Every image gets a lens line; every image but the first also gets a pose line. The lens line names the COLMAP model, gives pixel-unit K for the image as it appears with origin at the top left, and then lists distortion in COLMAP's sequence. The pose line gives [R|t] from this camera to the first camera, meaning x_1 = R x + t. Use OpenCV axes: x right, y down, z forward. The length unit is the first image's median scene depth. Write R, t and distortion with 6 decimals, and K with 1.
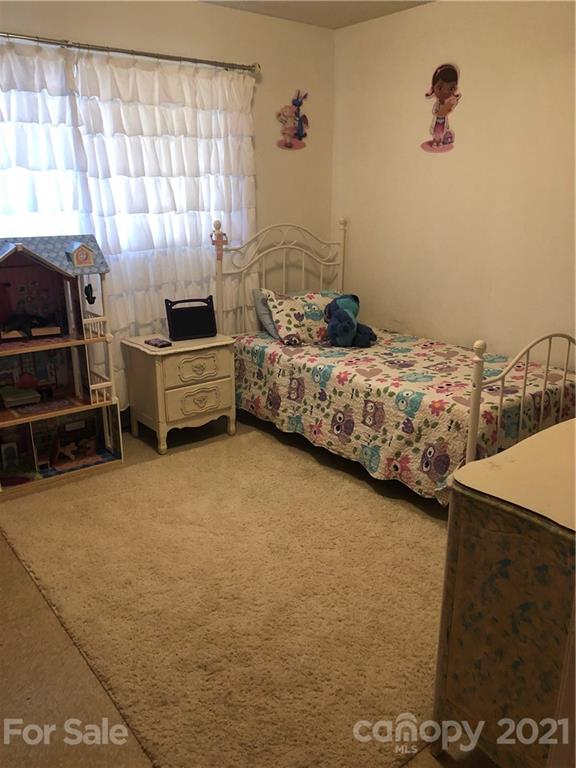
lens RADIAL K [[629.7, 0, 288.3], [0, 629.7, 385.9], [0, 0, 1]] dist [0.023502, -0.000772]
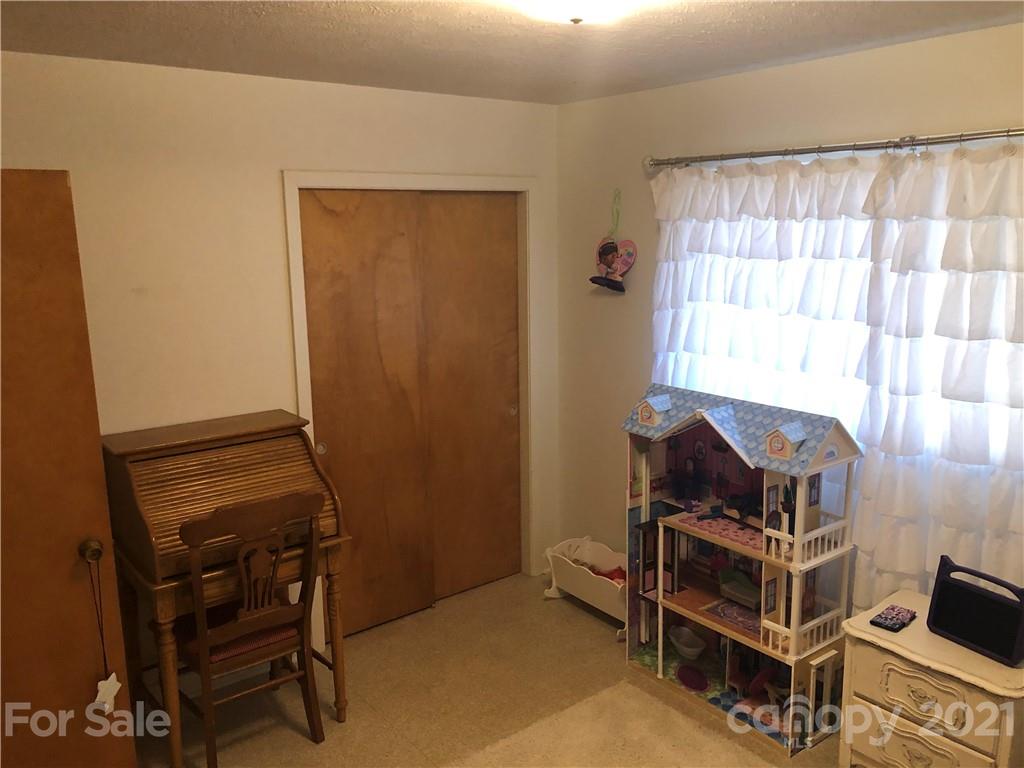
lens RADIAL K [[839.6, 0, 512.8], [0, 839.6, 381.9], [0, 0, 1]] dist [0.023502, -0.000772]
pose [[-0.022742, 0.184973, -0.982480, 0.547177], [-0.274306, 0.943865, 0.184053, -0.335043], [0.961374, 0.273686, 0.029273, 0.617974]]
